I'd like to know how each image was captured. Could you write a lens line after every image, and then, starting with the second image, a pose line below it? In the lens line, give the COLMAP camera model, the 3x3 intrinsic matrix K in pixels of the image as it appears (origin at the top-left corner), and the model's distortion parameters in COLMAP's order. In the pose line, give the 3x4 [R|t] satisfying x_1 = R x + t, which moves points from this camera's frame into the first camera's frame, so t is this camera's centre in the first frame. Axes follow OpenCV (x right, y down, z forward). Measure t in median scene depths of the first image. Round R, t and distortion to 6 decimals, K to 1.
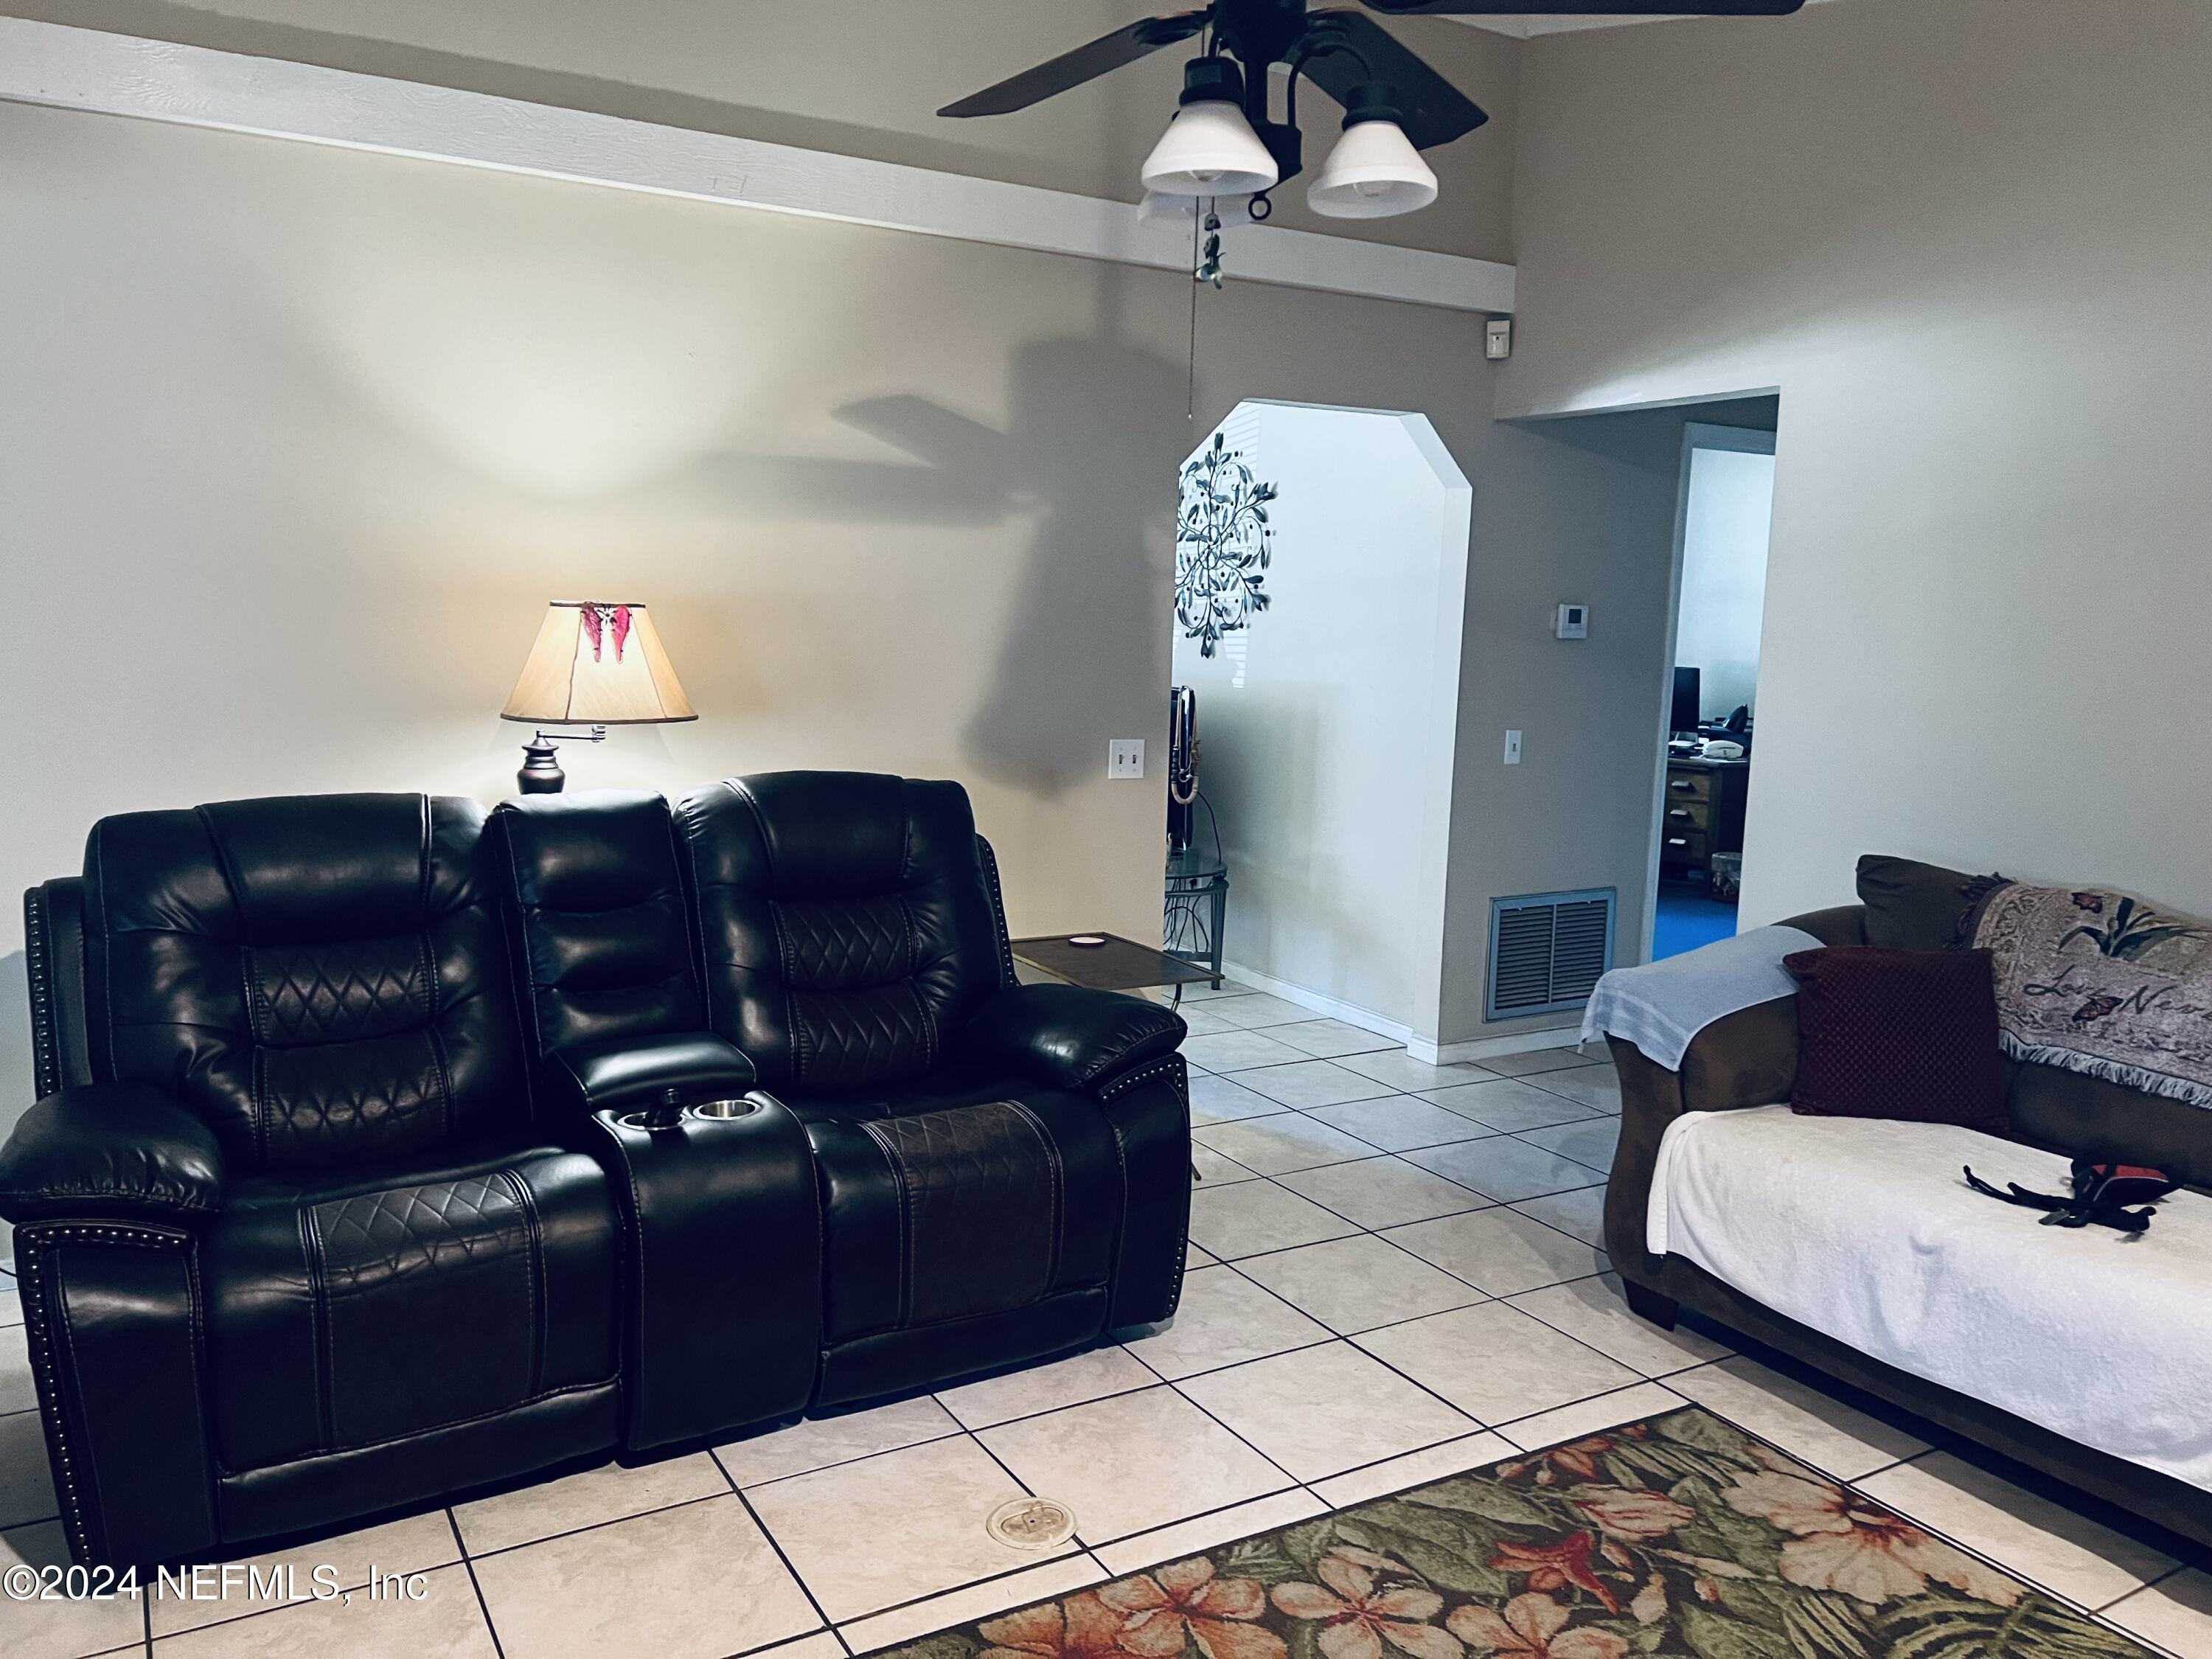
lens RADIAL K [[1638.0, 0, 1106.0], [0, 1638.0, 829.5], [0, 0, 1]] dist [0.005359, -0.000350]
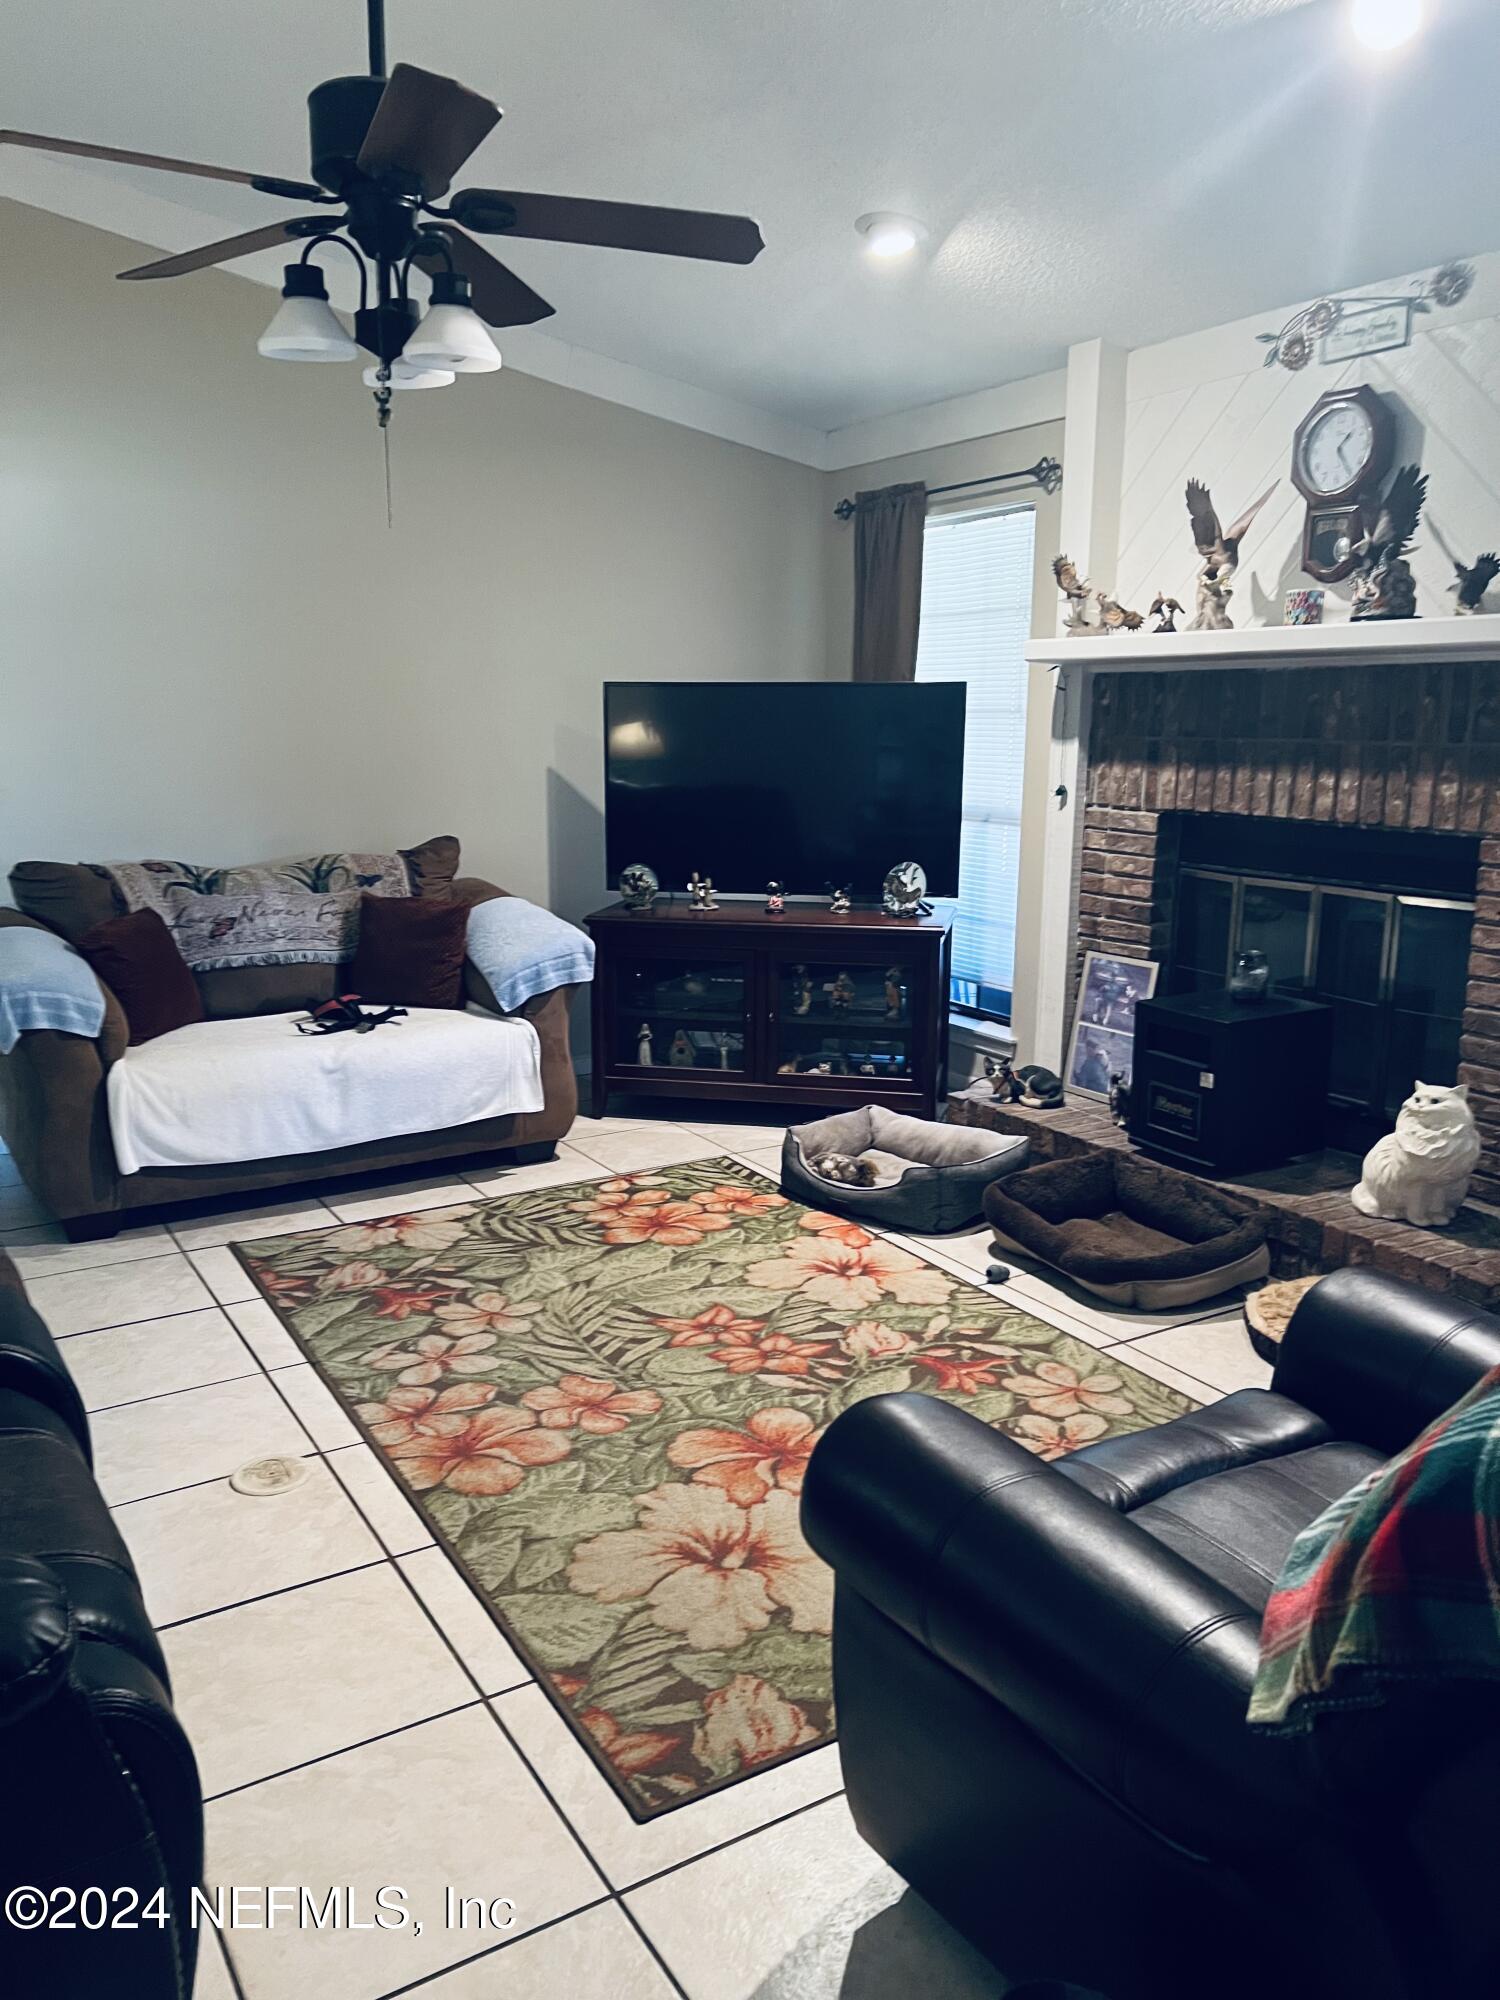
lens RADIAL K [[1481.0, 0, 750.0], [0, 1481.0, 1000.0], [0, 0, 1]] dist [0.005359, -0.000350]
pose [[-0.021939, -0.221787, 0.974848, -0.961251], [0.125372, 0.966775, 0.222772, -0.091356], [-0.991867, 0.127106, 0.006595, 0.587642]]
